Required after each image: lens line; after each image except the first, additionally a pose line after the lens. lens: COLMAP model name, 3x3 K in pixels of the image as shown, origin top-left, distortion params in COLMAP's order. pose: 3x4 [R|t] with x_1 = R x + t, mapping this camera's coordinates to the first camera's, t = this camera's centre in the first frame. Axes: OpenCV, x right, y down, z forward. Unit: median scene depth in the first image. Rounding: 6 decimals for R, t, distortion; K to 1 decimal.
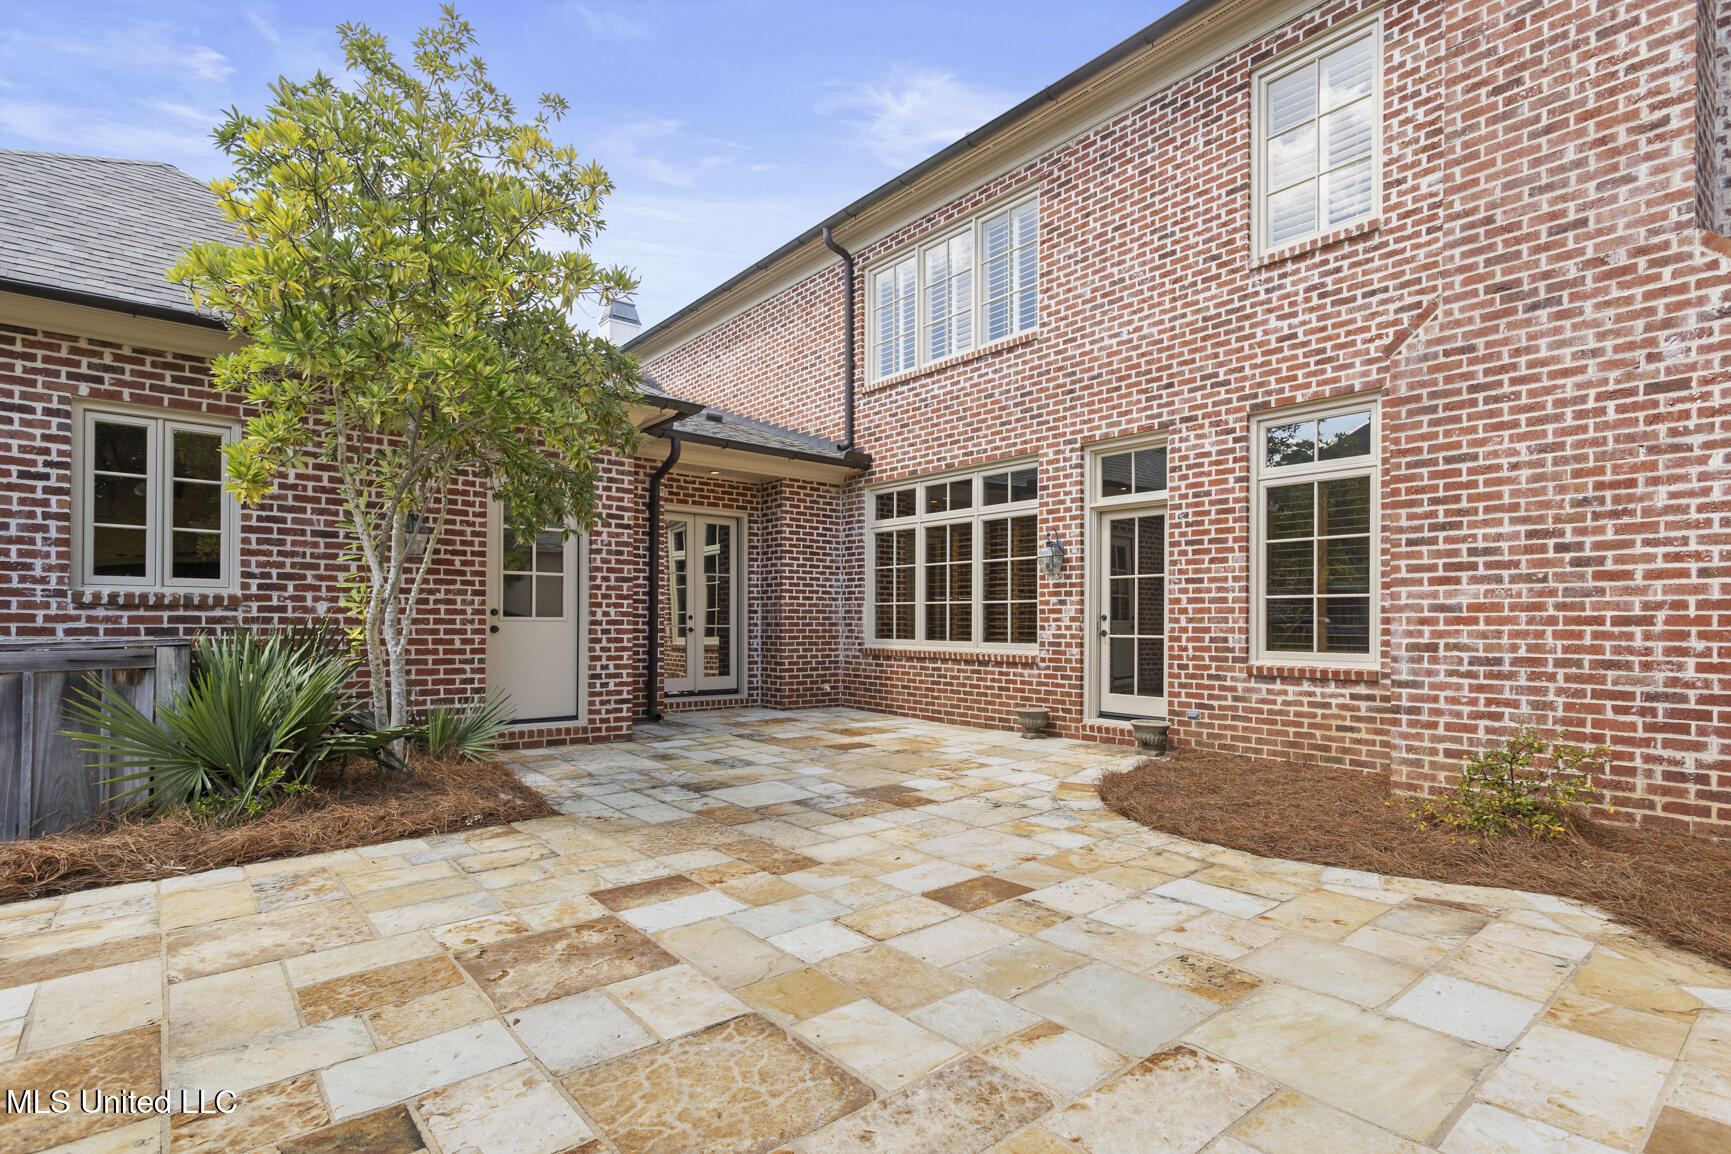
lens RADIAL K [[844.5, 0, 870.9], [0, 844.5, 612.3], [0, 0, 1]] dist [0.000531, 0.002367]
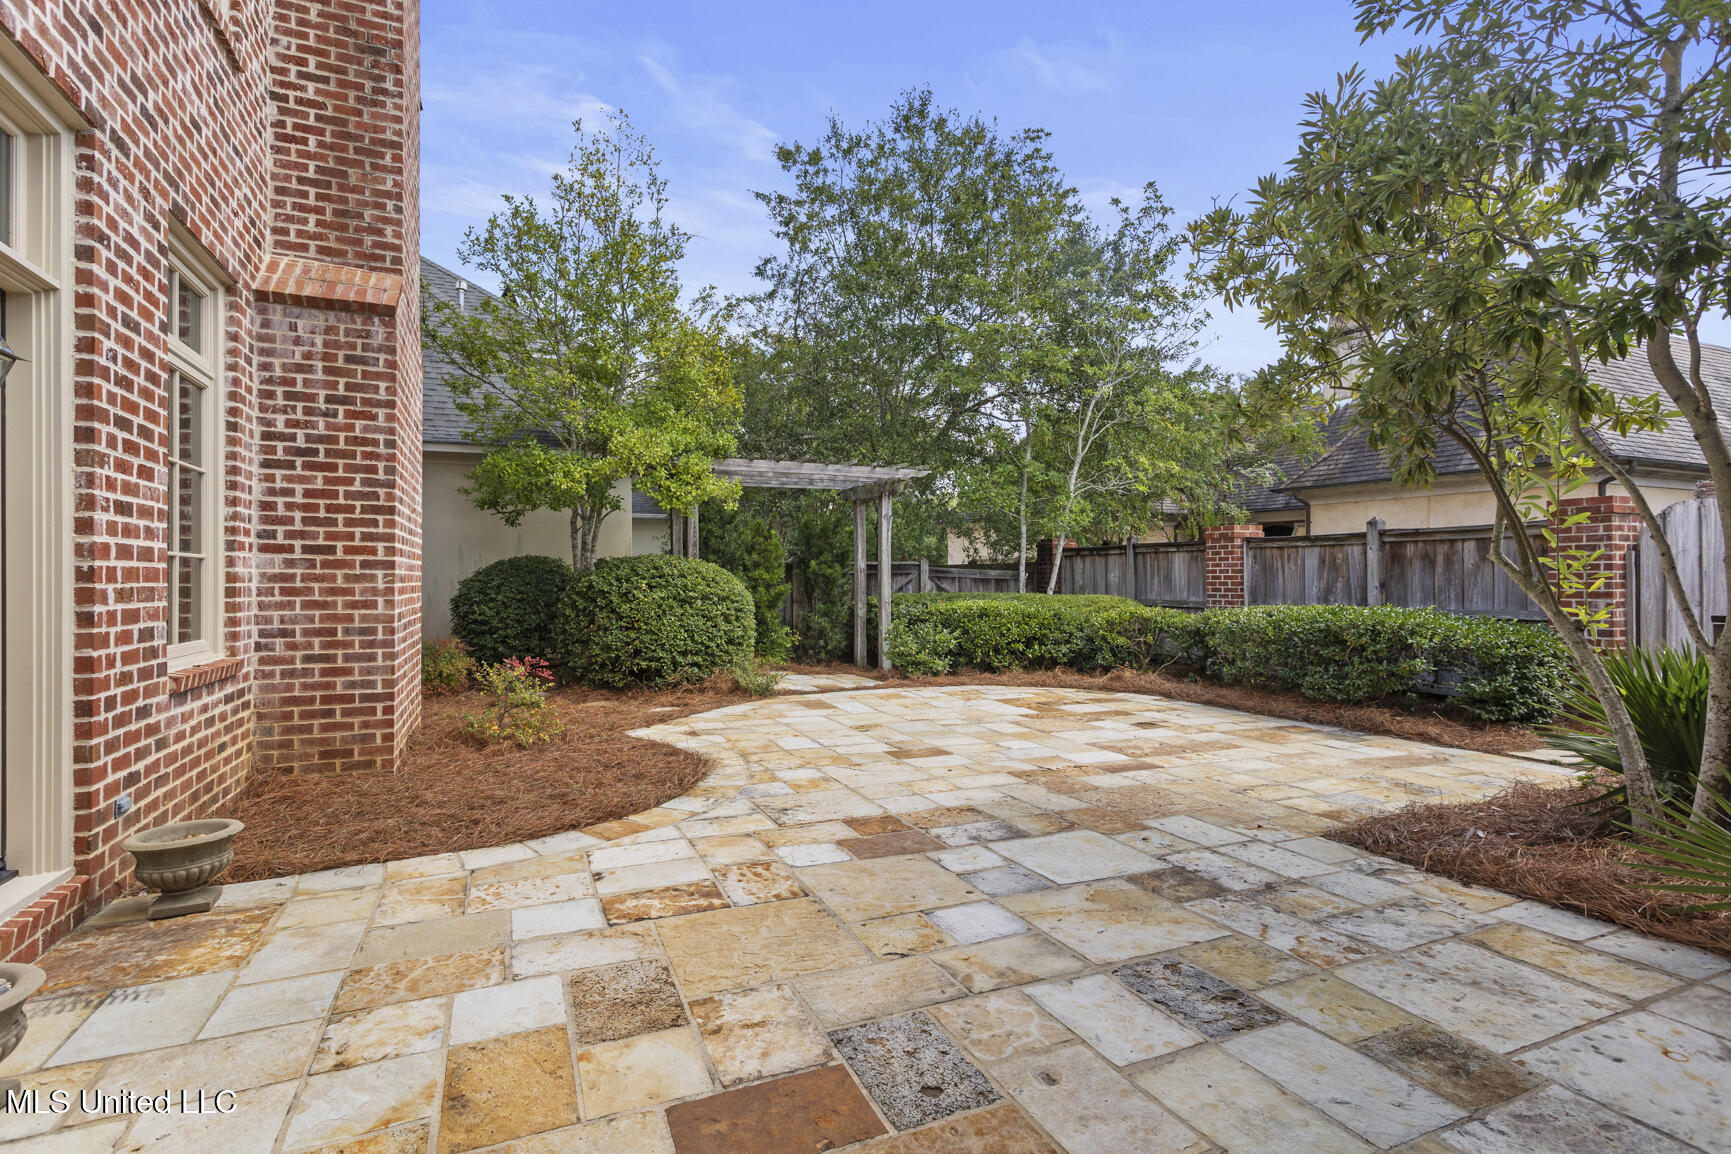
lens RADIAL K [[844.5, 0, 867.4], [0, 844.5, 576.7], [0, 0, 1]] dist [0.000531, 0.002367]
pose [[-0.958302, -0.000913, 0.285756, -0.174185], [-0.002865, 0.999975, -0.006412, -0.000972], [-0.285743, -0.006963, -0.958281, 1.798021]]
